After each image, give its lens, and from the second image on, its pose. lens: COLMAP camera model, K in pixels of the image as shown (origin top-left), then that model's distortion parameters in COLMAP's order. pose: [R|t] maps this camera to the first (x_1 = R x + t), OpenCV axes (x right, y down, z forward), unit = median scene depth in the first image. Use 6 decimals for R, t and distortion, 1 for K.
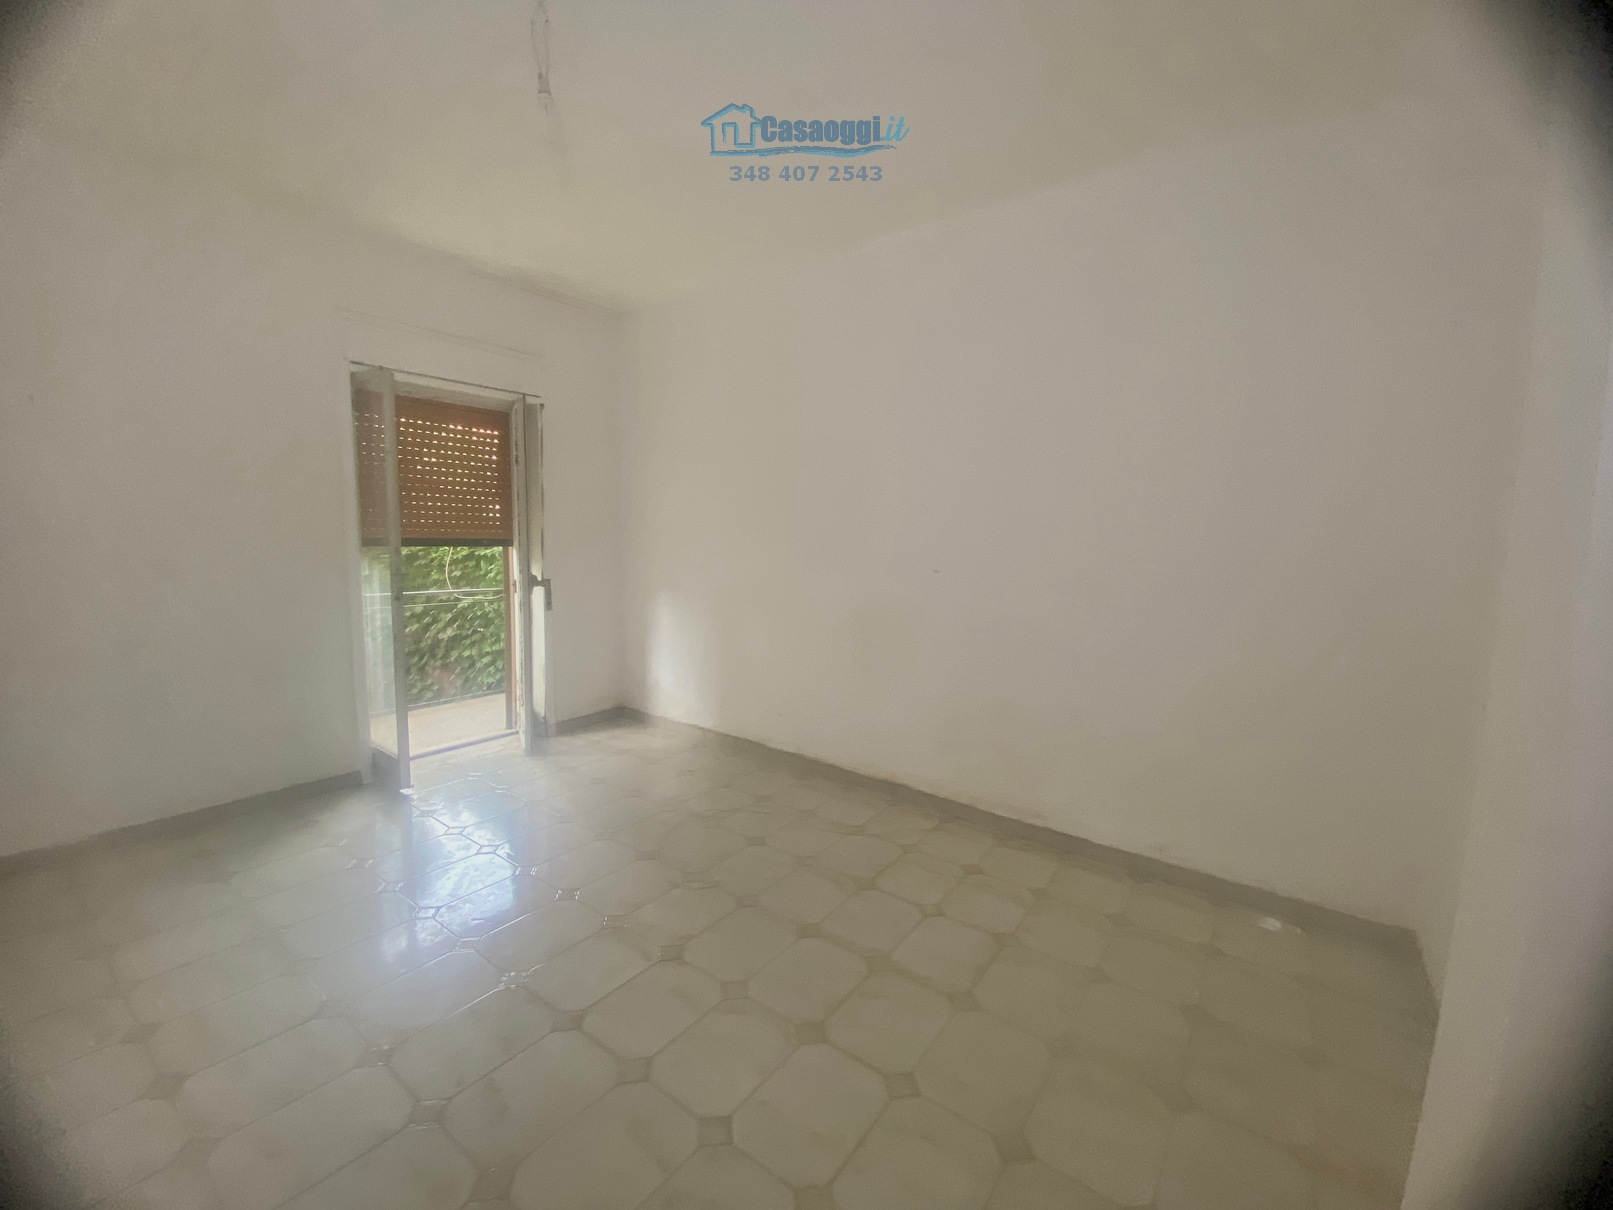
lens RADIAL K [[648.9, 0, 802.4], [0, 648.9, 610.6], [0, 0, 1]] dist [0.018527, -0.020682]
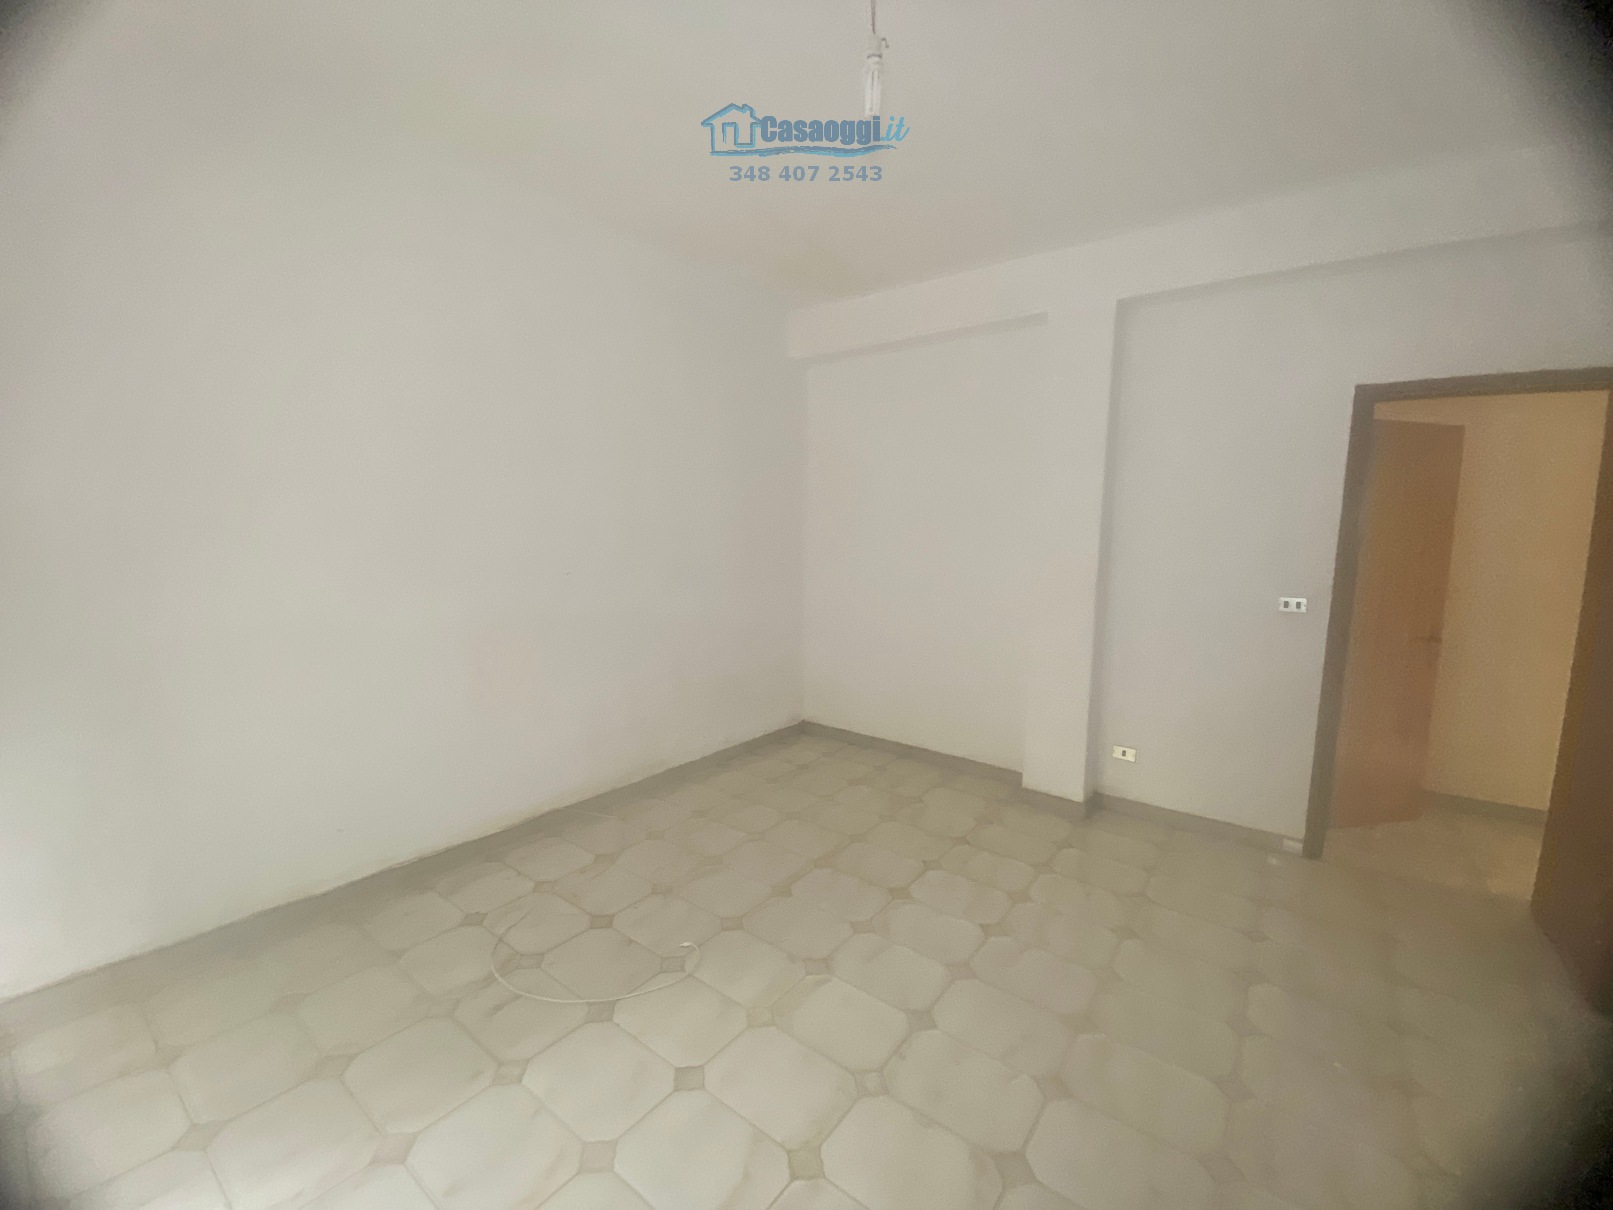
lens RADIAL K [[648.9, 0, 802.4], [0, 648.9, 610.6], [0, 0, 1]] dist [0.018527, -0.020682]
pose [[0.041682, -0.156374, 0.986818, -0.911051], [0.123640, 0.980892, 0.150212, -0.135636], [-0.991451, 0.115749, 0.060220, 0.738184]]
